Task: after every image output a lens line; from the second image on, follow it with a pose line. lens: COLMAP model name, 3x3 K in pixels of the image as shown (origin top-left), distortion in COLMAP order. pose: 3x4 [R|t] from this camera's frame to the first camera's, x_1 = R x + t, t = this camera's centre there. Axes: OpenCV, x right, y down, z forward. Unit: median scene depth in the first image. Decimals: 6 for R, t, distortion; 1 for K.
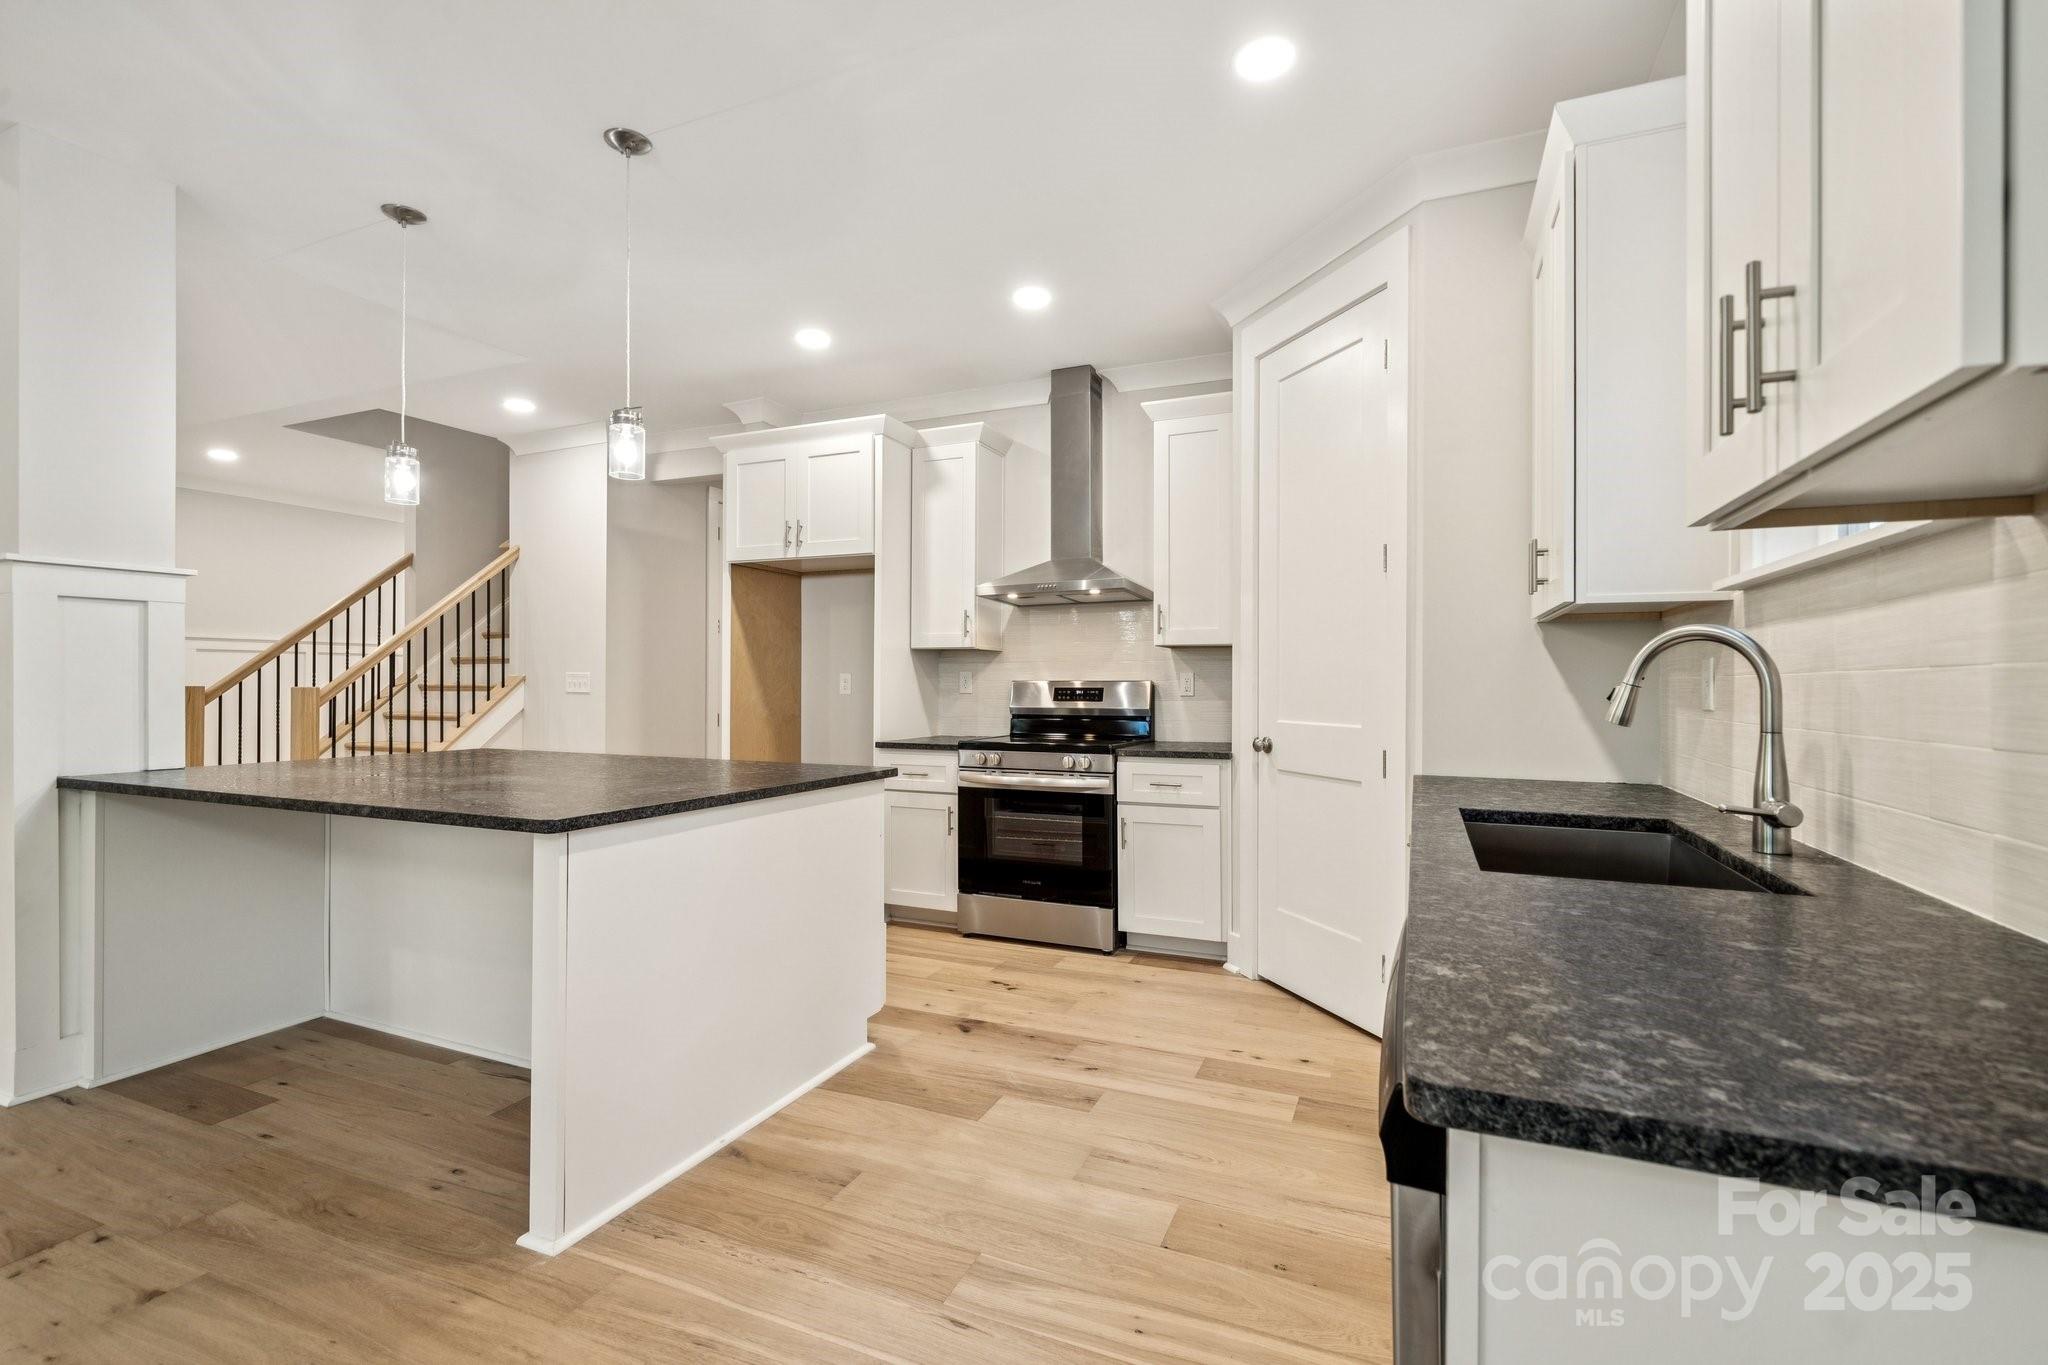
lens RADIAL K [[894.3, 0, 1040.4], [0, 894.3, 681.0], [0, 0, 1]] dist [-0.000668, -0.000132]
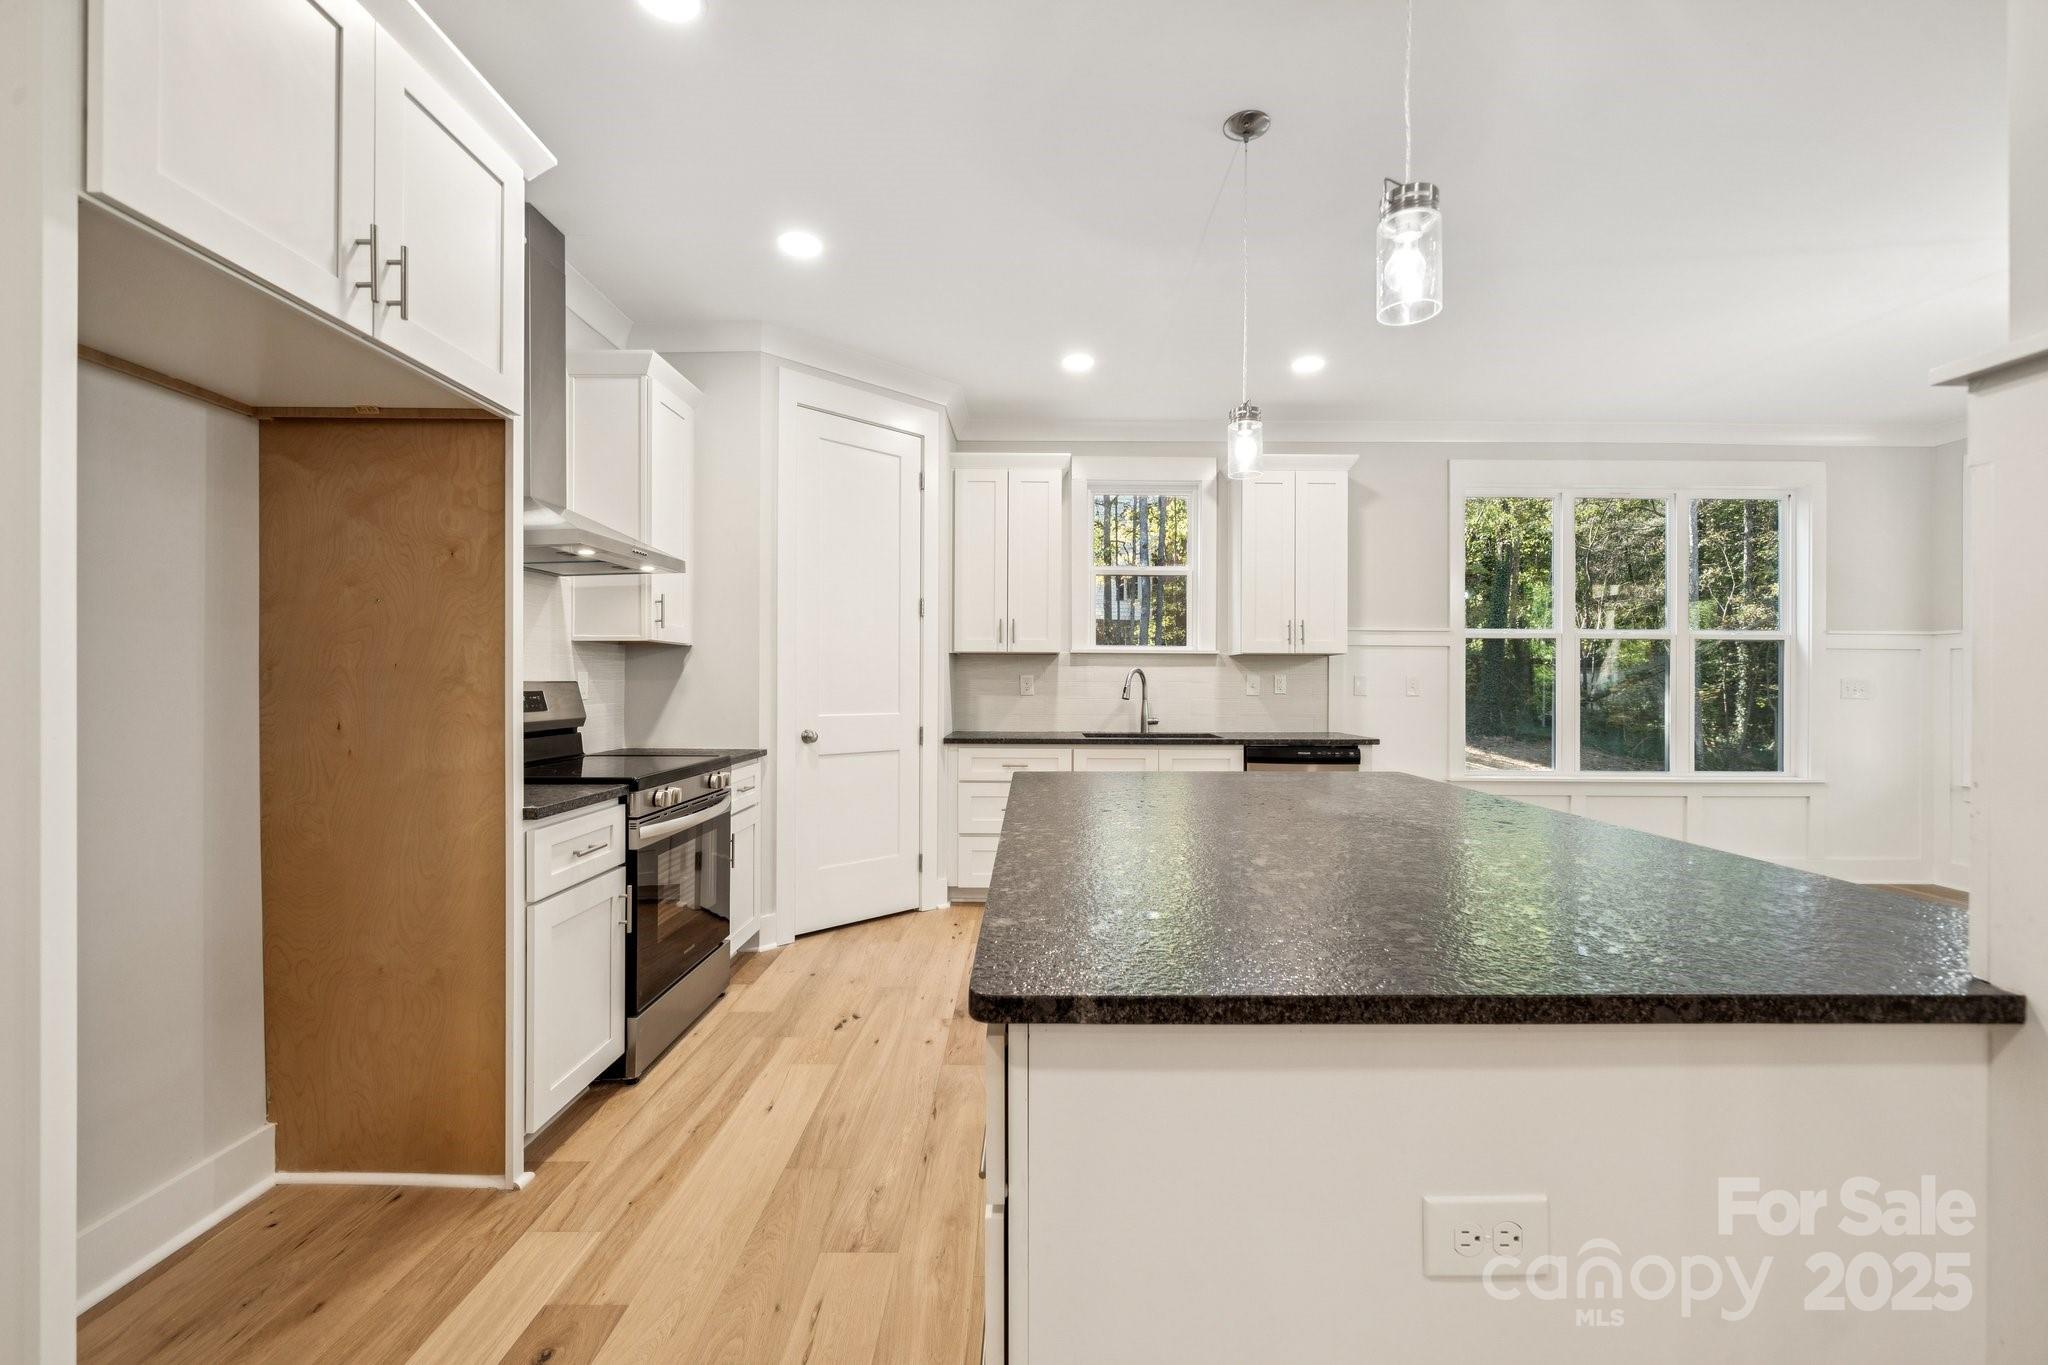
lens RADIAL K [[841.3, 0, 1036.8], [0, 841.3, 682.2], [0, 0, 1]] dist [-0.001198, -0.000010]
pose [[-0.395622, -0.004464, 0.918402, -0.827822], [-0.008243, 0.999965, 0.001310, -0.004716], [-0.918376, -0.007052, -0.395645, 1.075484]]
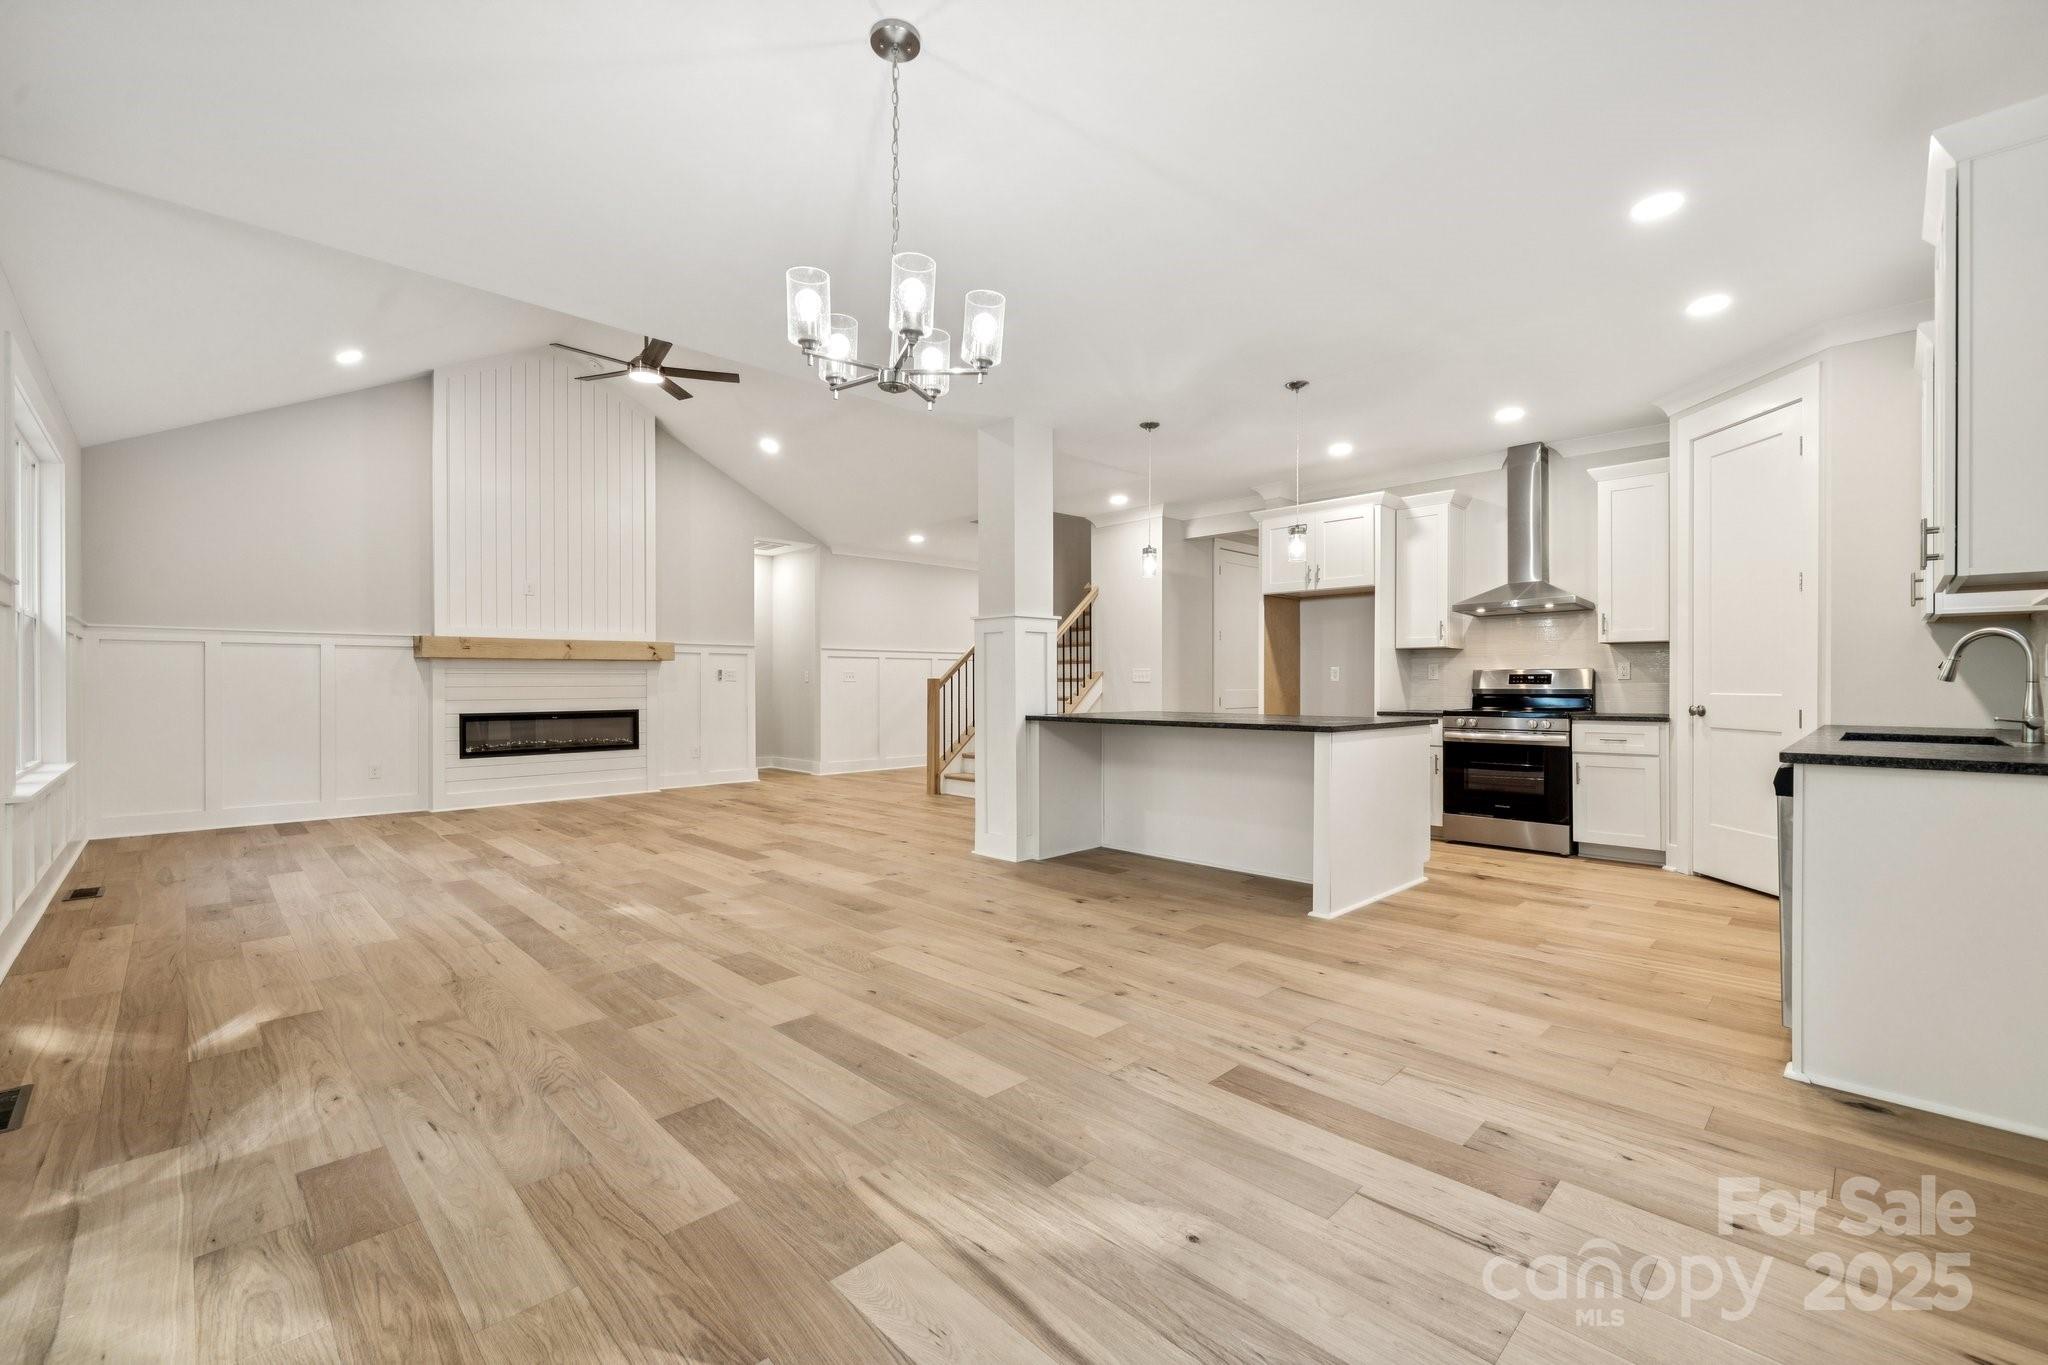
lens RADIAL K [[858.9, 0, 1033.0], [0, 858.9, 687.1], [0, 0, 1]] dist [-0.000885, -0.000033]
pose [[0.926220, -0.002961, -0.376971, -0.202806], [0.005391, 0.999971, 0.005391, 0.018943], [0.376944, -0.007025, 0.926209, -0.626216]]
